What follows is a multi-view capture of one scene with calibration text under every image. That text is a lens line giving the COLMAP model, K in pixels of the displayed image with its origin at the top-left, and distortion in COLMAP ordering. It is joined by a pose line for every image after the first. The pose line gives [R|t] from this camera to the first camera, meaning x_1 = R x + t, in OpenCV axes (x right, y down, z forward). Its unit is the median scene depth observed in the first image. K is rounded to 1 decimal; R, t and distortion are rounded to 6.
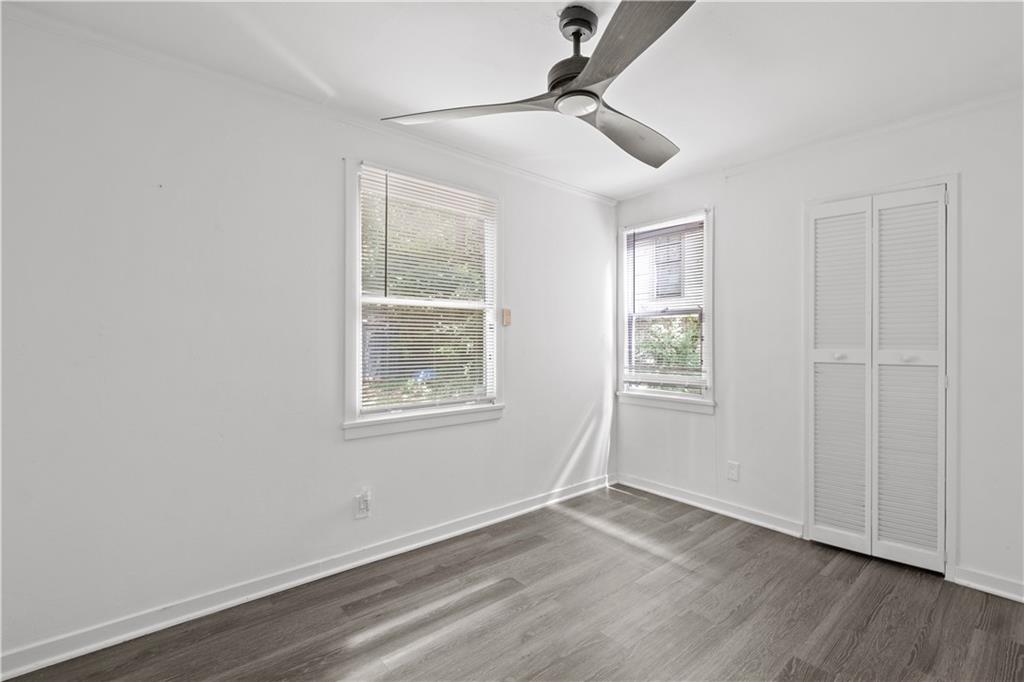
lens RADIAL K [[458.2, 0, 513.9], [0, 458.2, 340.2], [0, 0, 1]] dist [-0.001164, -0.000511]
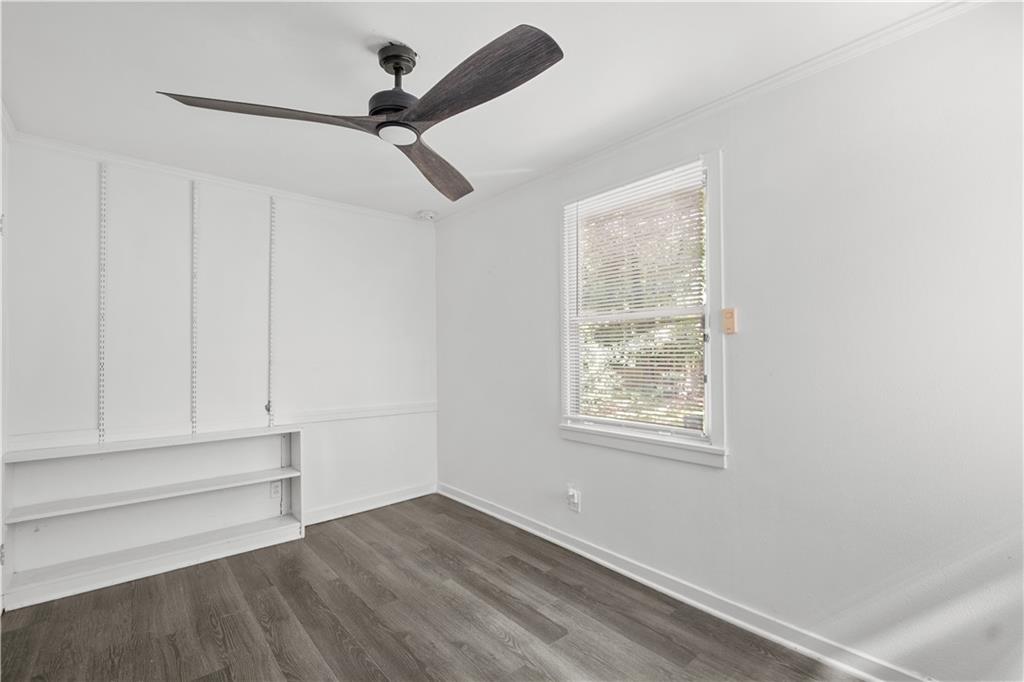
lens RADIAL K [[444.3, 0, 514.8], [0, 444.3, 343.3], [0, 0, 1]] dist [-0.002905, -0.001018]
pose [[0.013102, -0.021173, -0.999690, 0.807413], [0.013237, 0.999692, -0.020999, -0.010249], [0.999827, -0.012958, 0.013378, 0.861579]]
